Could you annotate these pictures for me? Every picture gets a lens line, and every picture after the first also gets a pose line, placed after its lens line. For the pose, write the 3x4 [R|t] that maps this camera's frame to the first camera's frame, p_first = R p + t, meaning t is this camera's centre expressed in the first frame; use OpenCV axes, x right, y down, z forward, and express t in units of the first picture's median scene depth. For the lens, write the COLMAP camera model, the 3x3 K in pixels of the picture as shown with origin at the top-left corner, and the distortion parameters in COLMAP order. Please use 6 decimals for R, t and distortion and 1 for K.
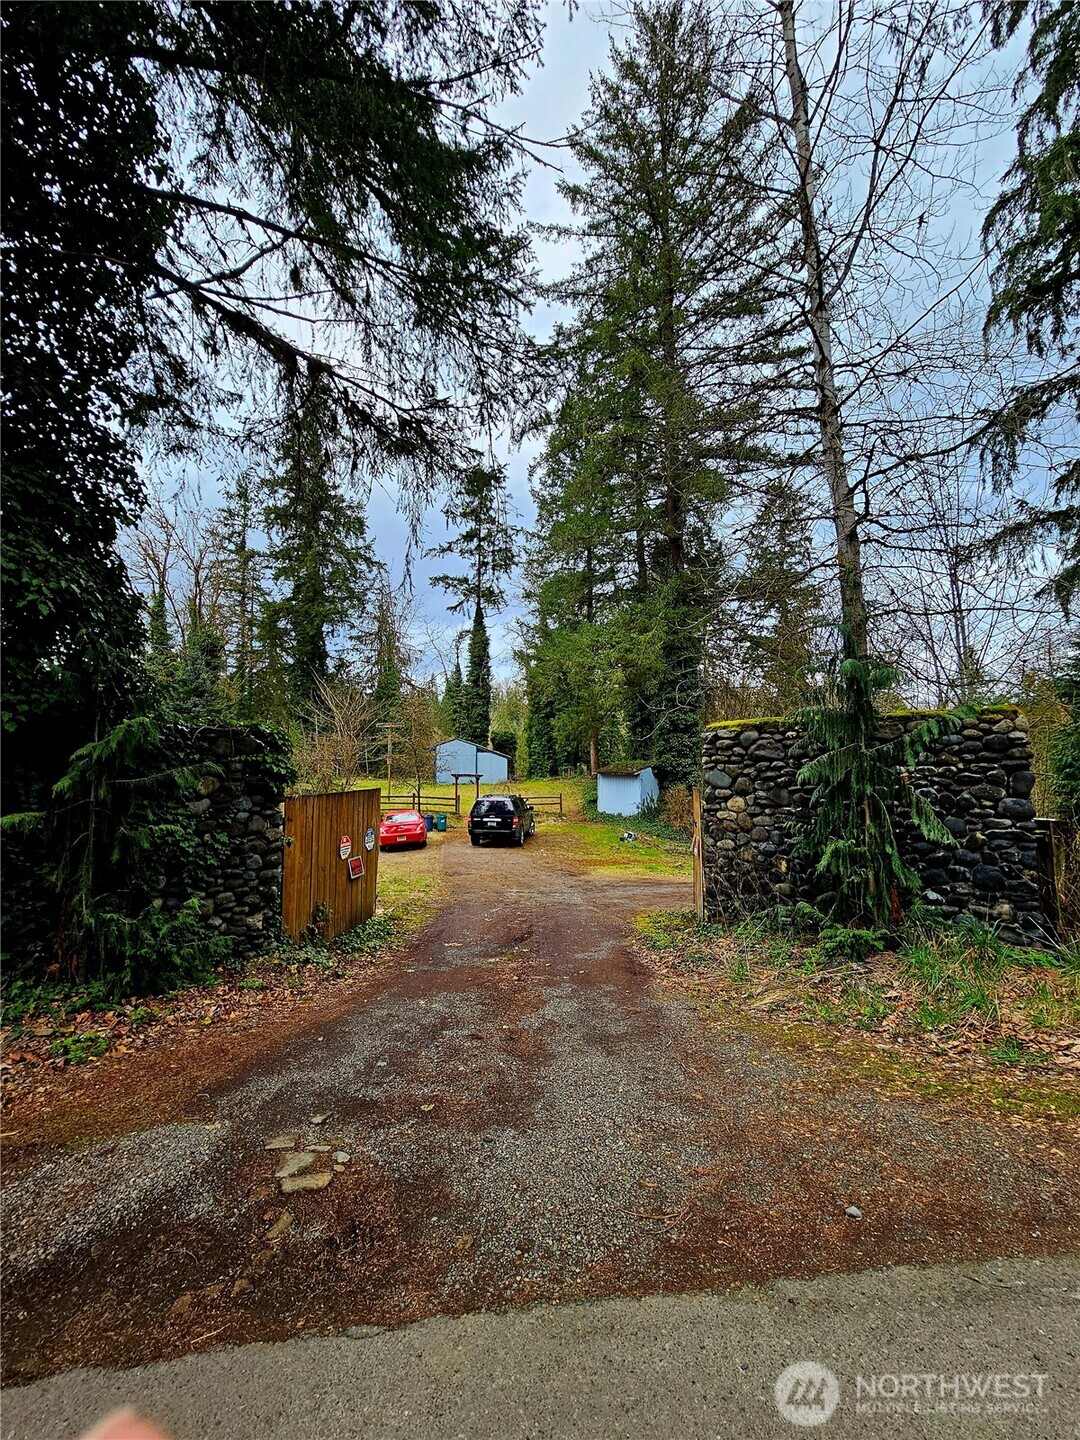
lens RADIAL K [[592.2, 0, 540.5], [0, 592.2, 721.1], [0, 0, 1]] dist [-0.001054, -0.000096]
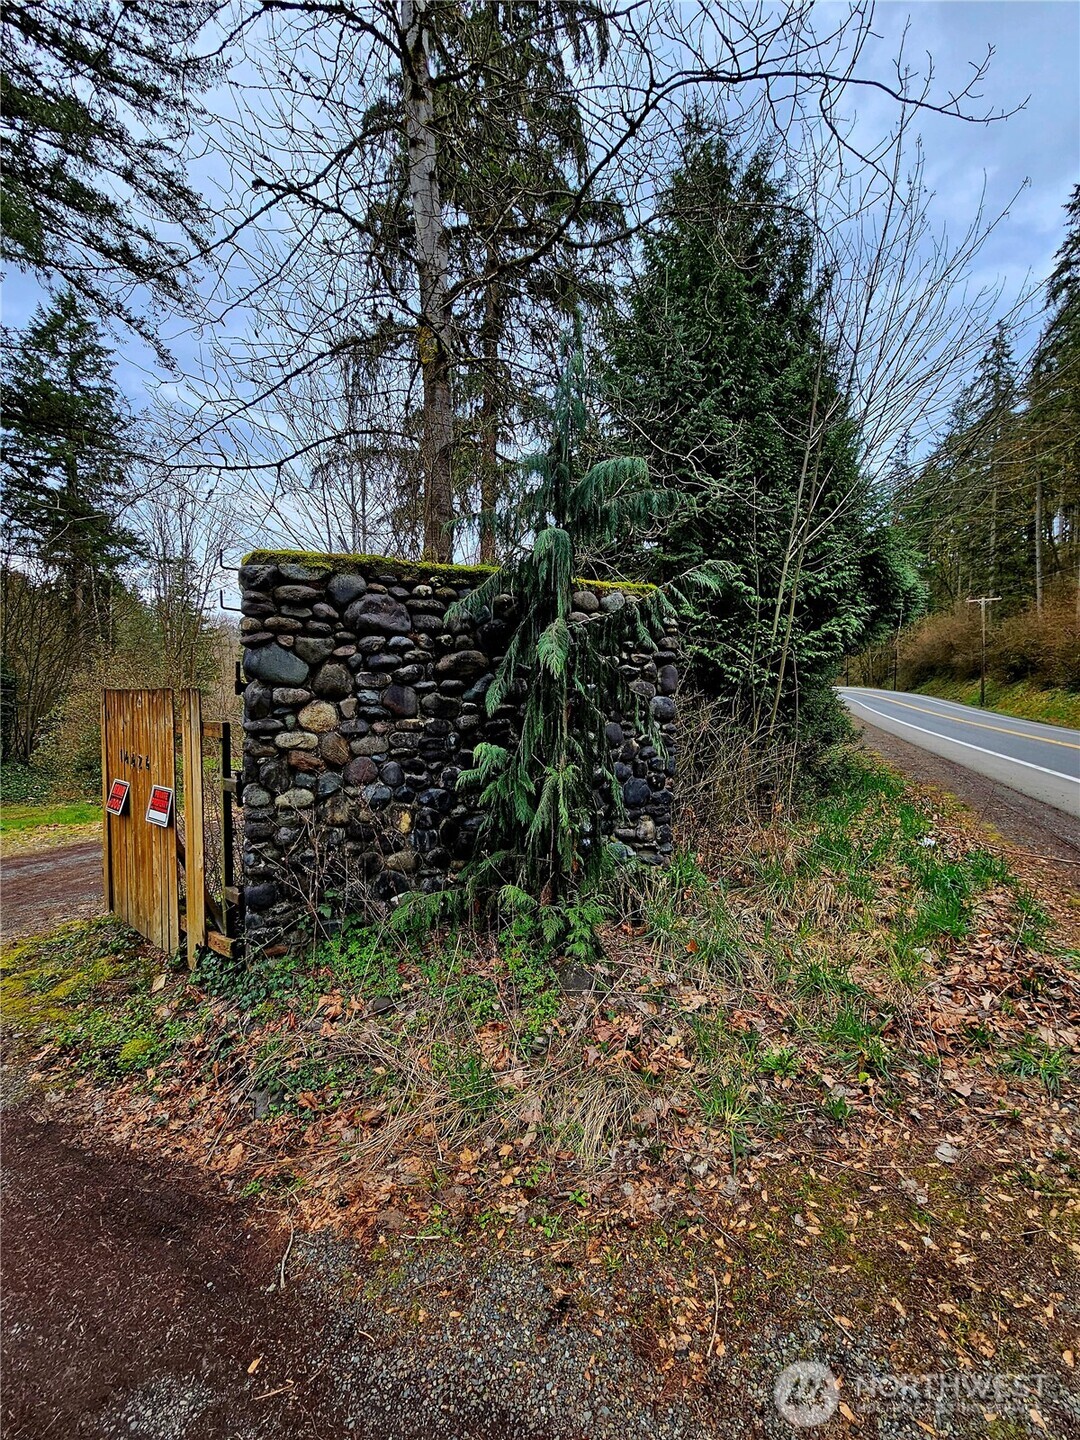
lens RADIAL K [[592.2, 0, 538.4], [0, 592.2, 713.7], [0, 0, 1]] dist [-0.001054, -0.000096]
pose [[0.467679, -0.033003, 0.883282, -0.025076], [-0.088885, 0.992481, 0.084146, 0.079957], [-0.879418, -0.117864, 0.461229, 0.614091]]
